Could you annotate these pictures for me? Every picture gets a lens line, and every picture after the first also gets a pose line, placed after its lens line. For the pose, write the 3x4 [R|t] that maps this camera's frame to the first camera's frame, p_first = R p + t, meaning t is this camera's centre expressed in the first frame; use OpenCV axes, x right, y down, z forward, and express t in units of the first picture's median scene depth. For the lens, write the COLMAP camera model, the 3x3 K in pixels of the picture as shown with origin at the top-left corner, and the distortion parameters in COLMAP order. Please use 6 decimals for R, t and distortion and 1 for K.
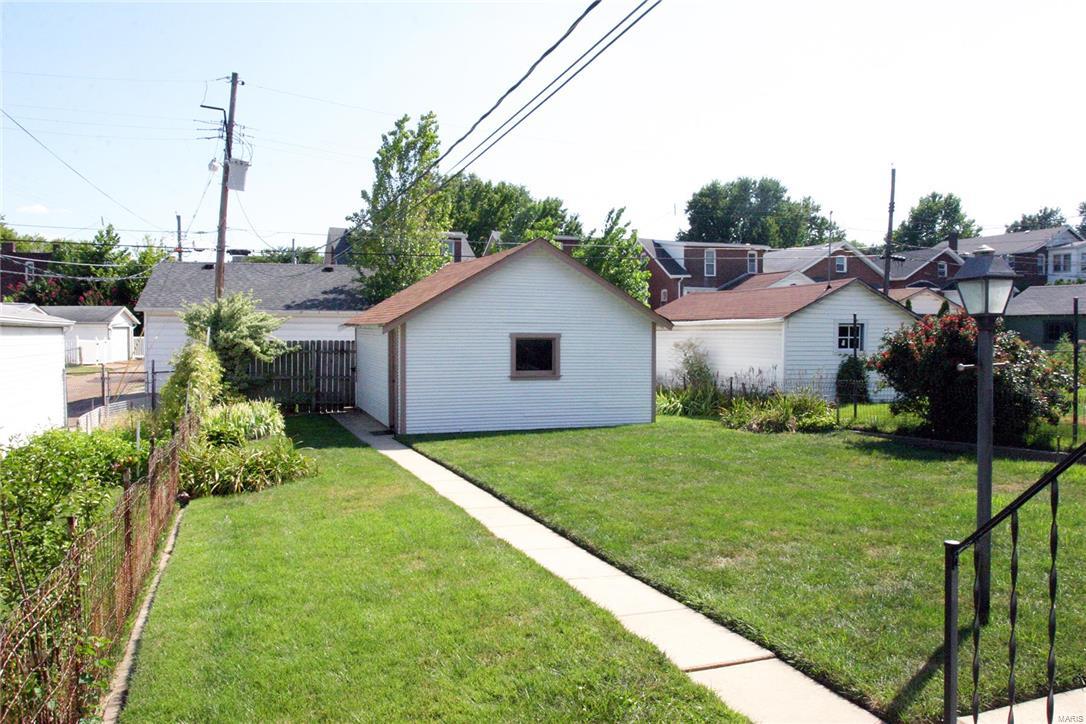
lens RADIAL K [[832.6, 0, 543.3], [0, 832.6, 359.1], [0, 0, 1]] dist [-0.090665, 0.034766]
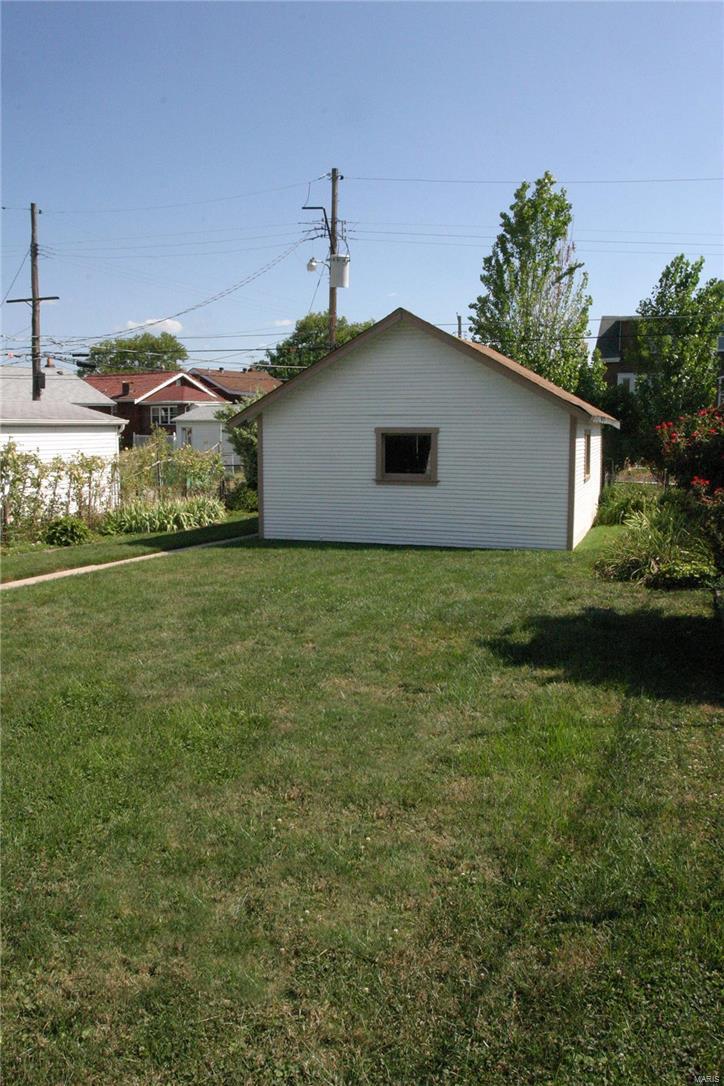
lens RADIAL K [[832.6, 0, 364.2], [0, 832.6, 540.3], [0, 0, 1]] dist [-0.090665, 0.034766]
pose [[0.782810, 0.075830, -0.617623, 0.448242], [-0.016547, 0.994733, 0.101158, -0.002732], [0.622040, -0.068968, 0.779942, 0.318091]]
